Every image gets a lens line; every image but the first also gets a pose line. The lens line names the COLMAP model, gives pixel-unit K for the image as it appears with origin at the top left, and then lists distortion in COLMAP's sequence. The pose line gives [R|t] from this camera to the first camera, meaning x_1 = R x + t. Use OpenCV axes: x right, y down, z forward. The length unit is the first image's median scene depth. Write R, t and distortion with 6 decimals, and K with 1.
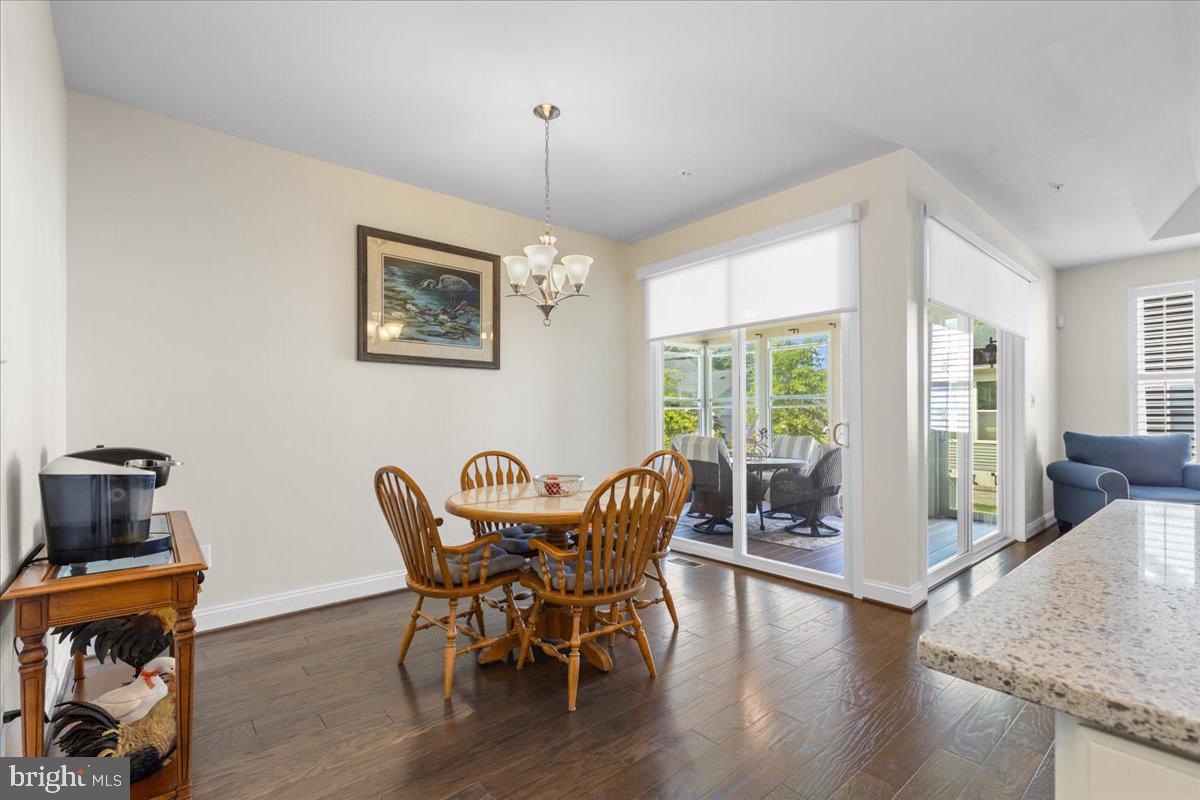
lens RADIAL K [[543.2, 0, 606.1], [0, 543.2, 416.4], [0, 0, 1]] dist [0.001144, -0.000011]
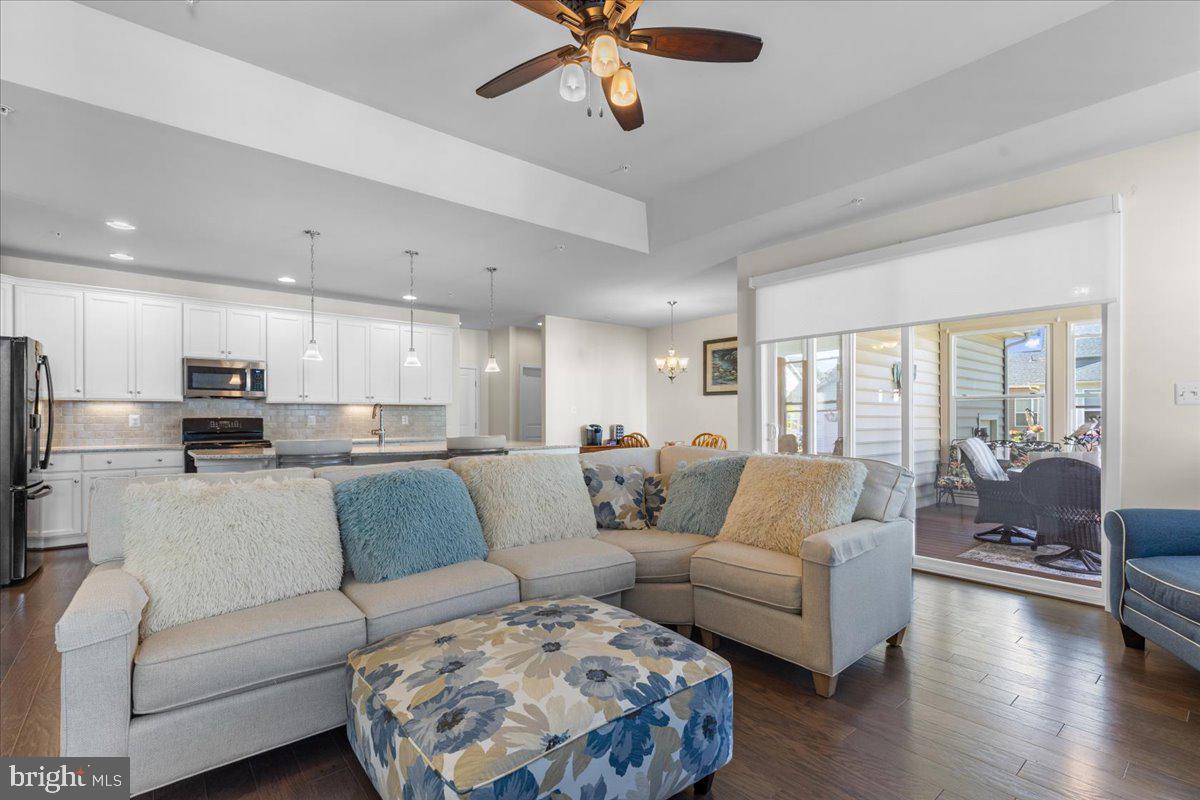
lens RADIAL K [[543.2, 0, 606.1], [0, 543.2, 416.4], [0, 0, 1]] dist [0.001144, -0.000011]
pose [[-0.006840, -0.004566, -0.999966, 1.921768], [0.001193, 0.999989, -0.004574, 0.003069], [0.999976, -0.001225, -0.006834, 0.539949]]
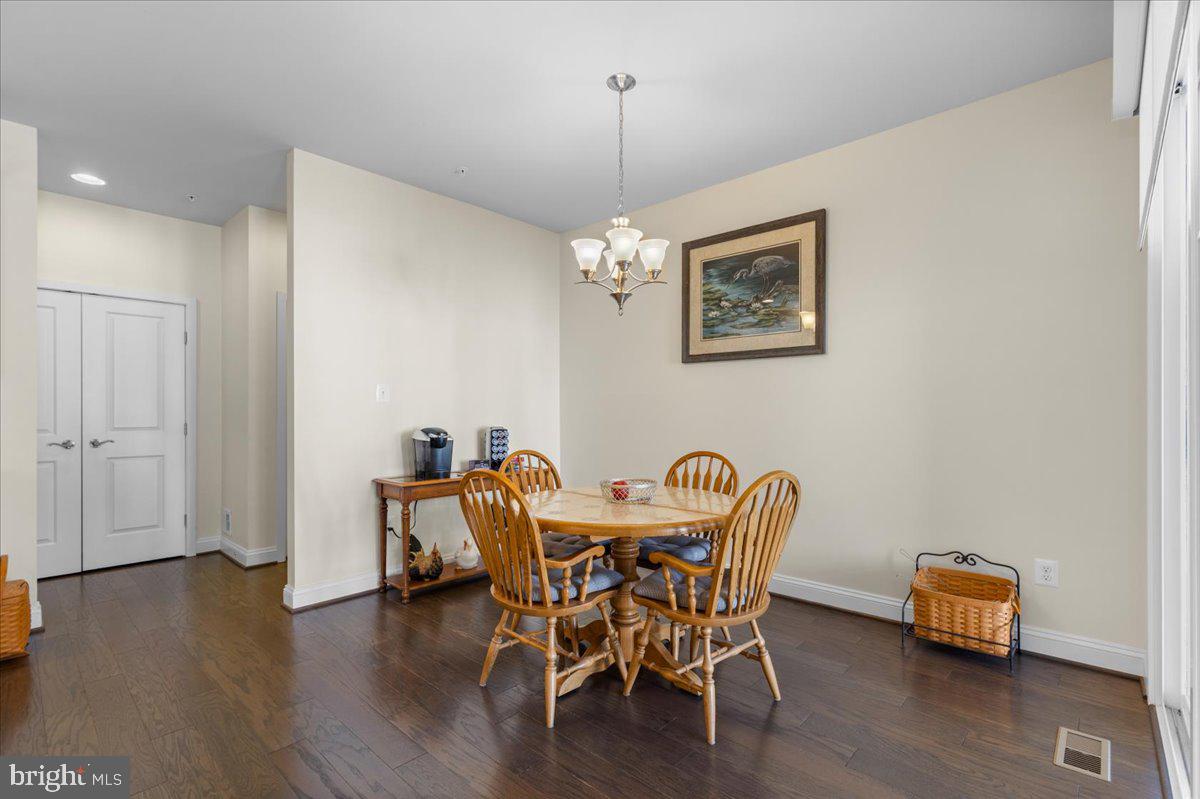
lens RADIAL K [[563.8, 0, 614.5], [0, 563.8, 412.9], [0, 0, 1]] dist [0.001418, 0.000217]
pose [[0.139421, 0.000056, -0.990233, 0.644395], [0.001624, 0.999999, 0.000285, -0.000842], [0.990232, -0.001648, 0.139421, 0.658647]]
